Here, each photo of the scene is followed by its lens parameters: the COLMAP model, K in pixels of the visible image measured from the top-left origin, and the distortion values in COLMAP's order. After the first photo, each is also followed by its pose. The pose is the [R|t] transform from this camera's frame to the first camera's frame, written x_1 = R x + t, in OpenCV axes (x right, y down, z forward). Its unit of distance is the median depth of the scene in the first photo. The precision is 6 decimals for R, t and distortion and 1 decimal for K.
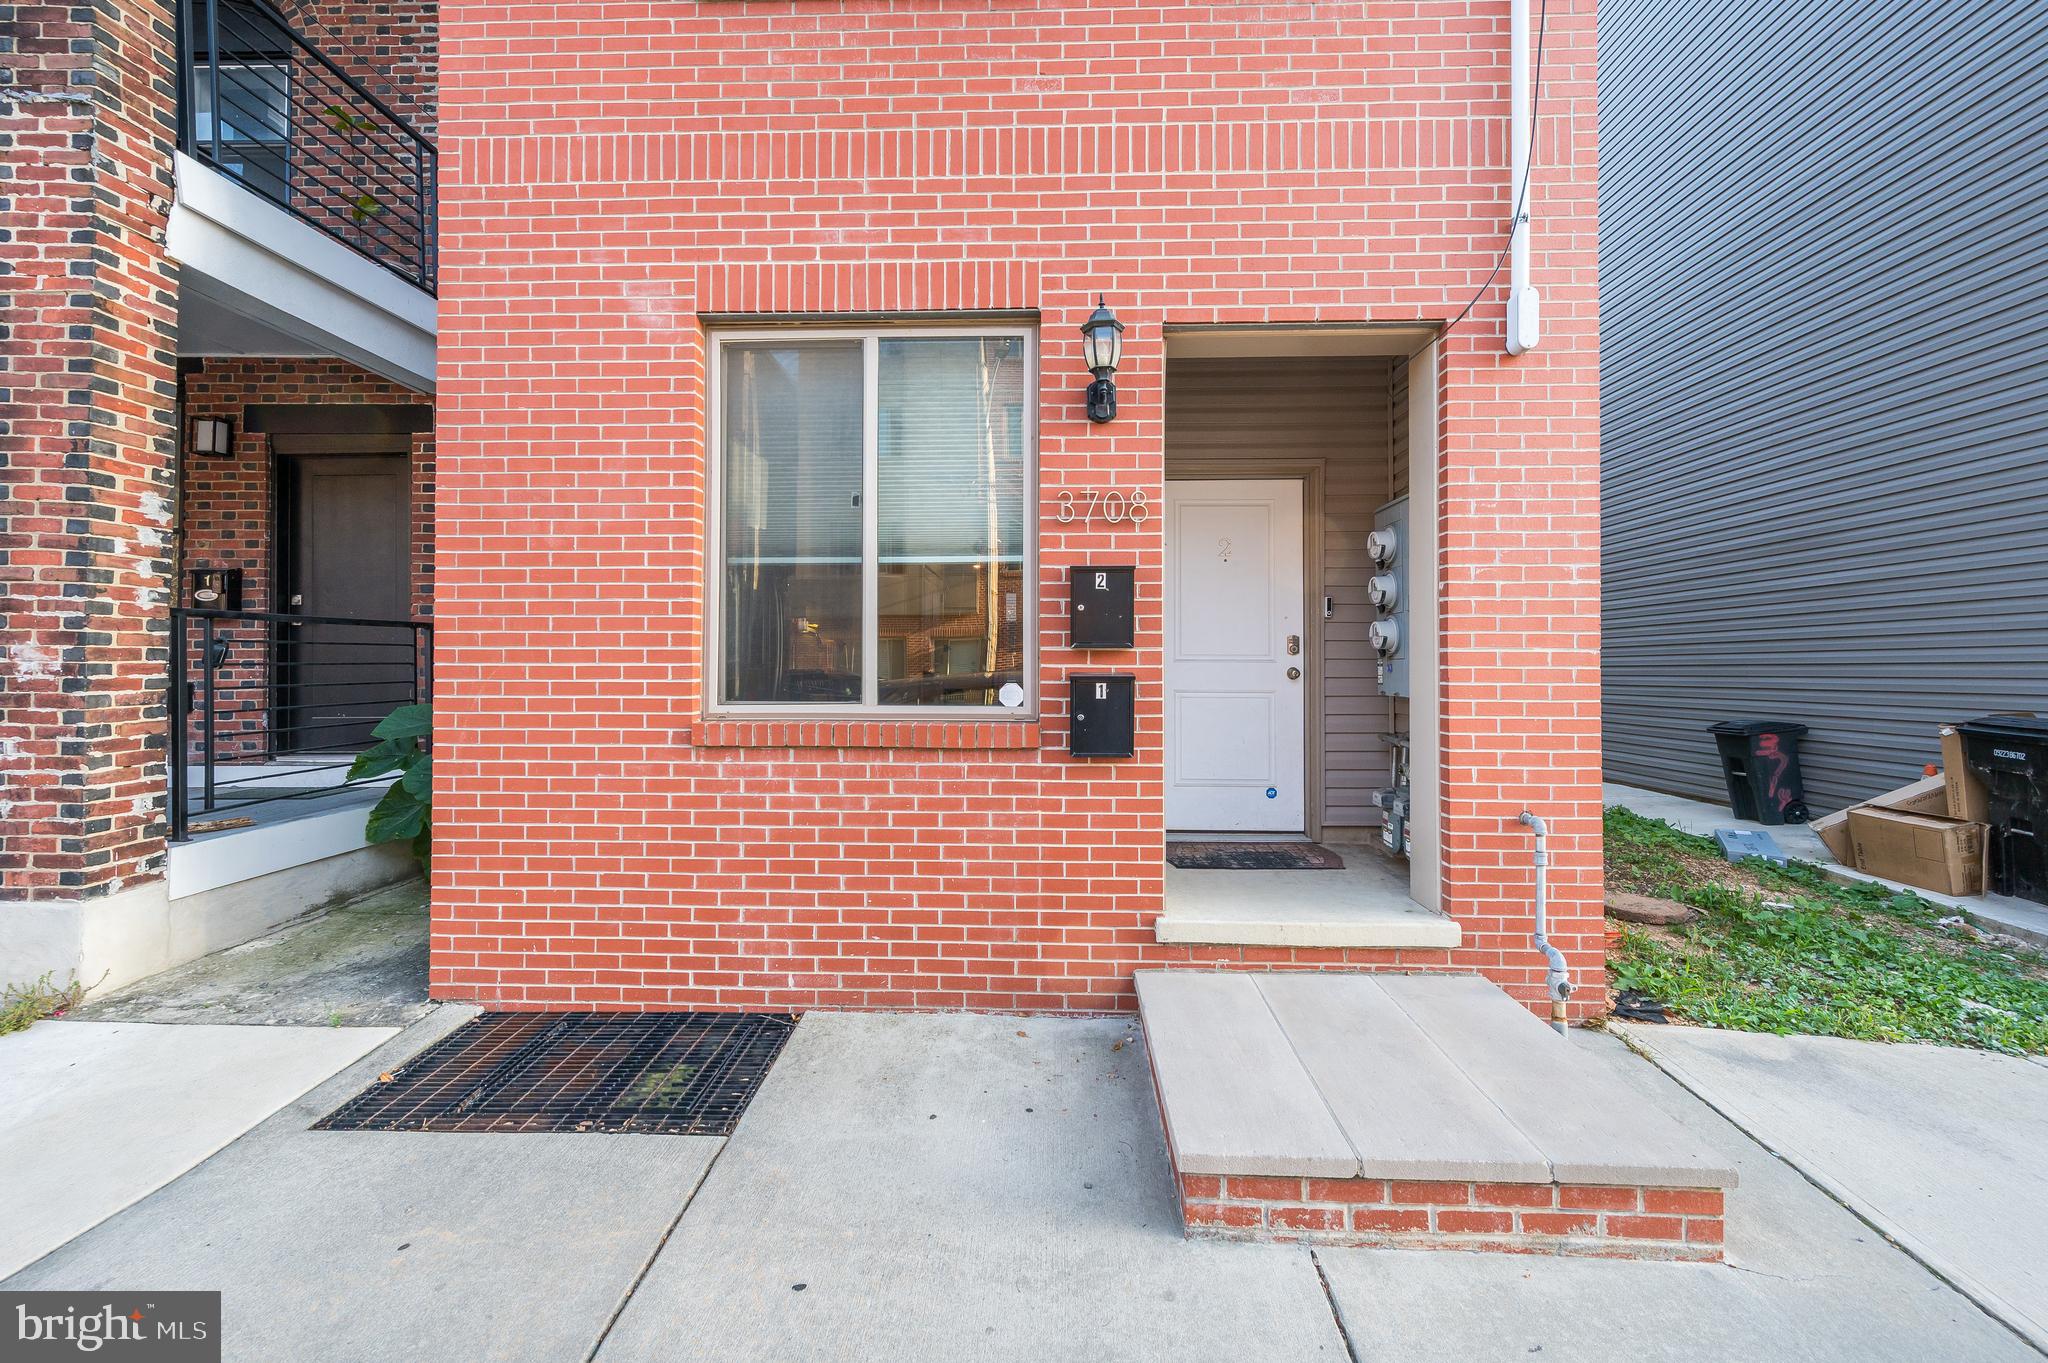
lens RADIAL K [[828.0, 0, 1027.9], [0, 828.0, 680.0], [0, 0, 1]] dist [0.000324, -0.000086]
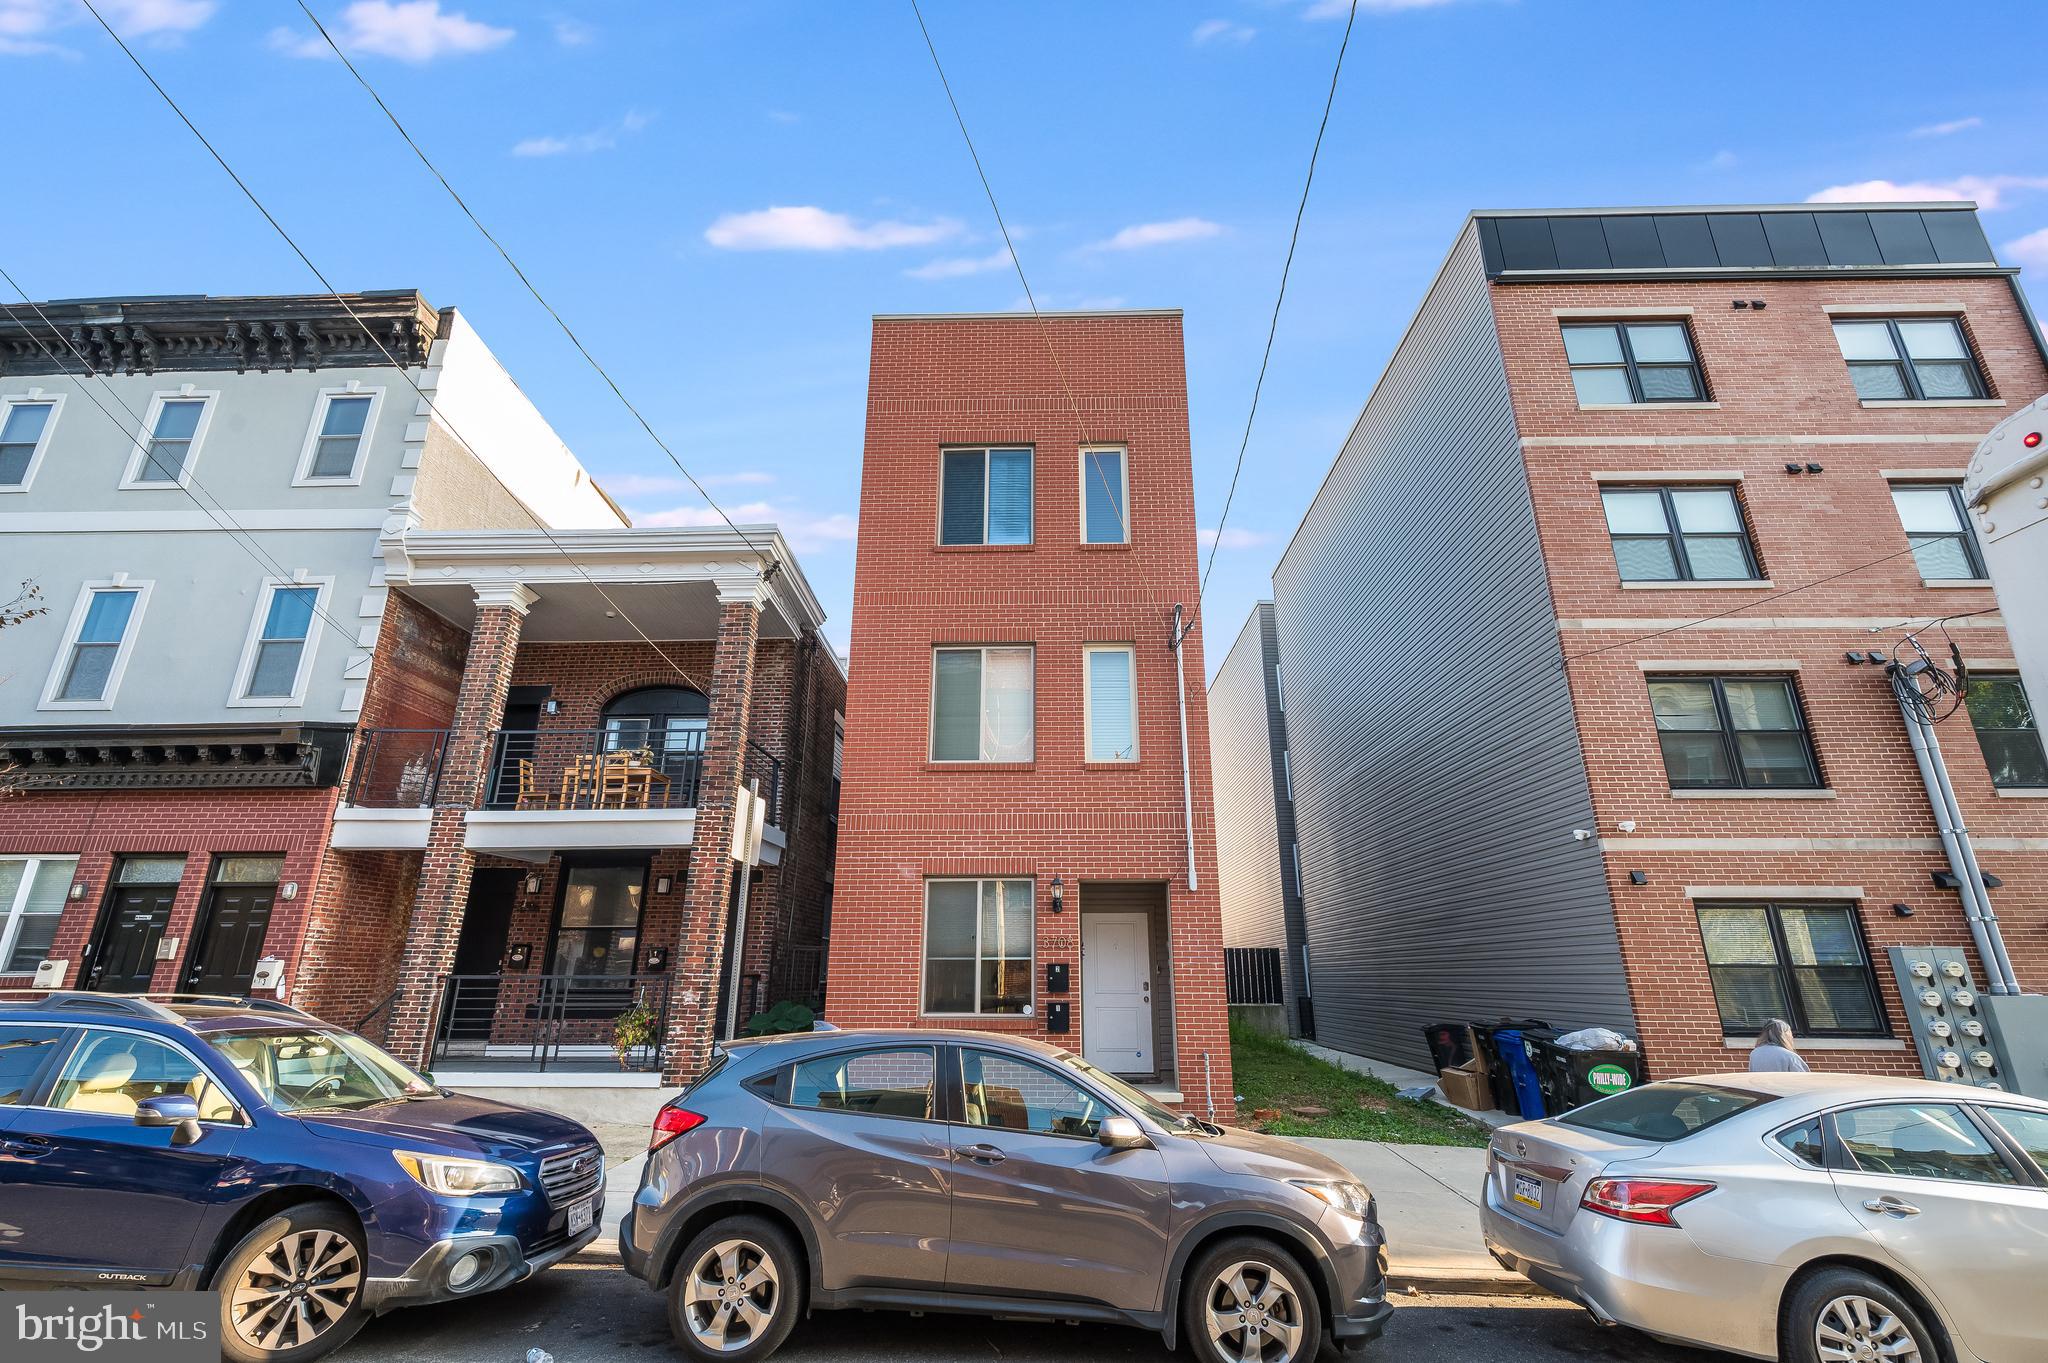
lens RADIAL K [[904.0, 0, 1024.0], [0, 904.0, 681.5], [0, 0, 1]] dist [-0.000294, -0.000044]
pose [[0.999997, 0.000397, 0.002230, -0.039720], [0.000338, 0.947449, -0.319908, -0.056514], [-0.002240, 0.319908, 0.947446, -2.339848]]
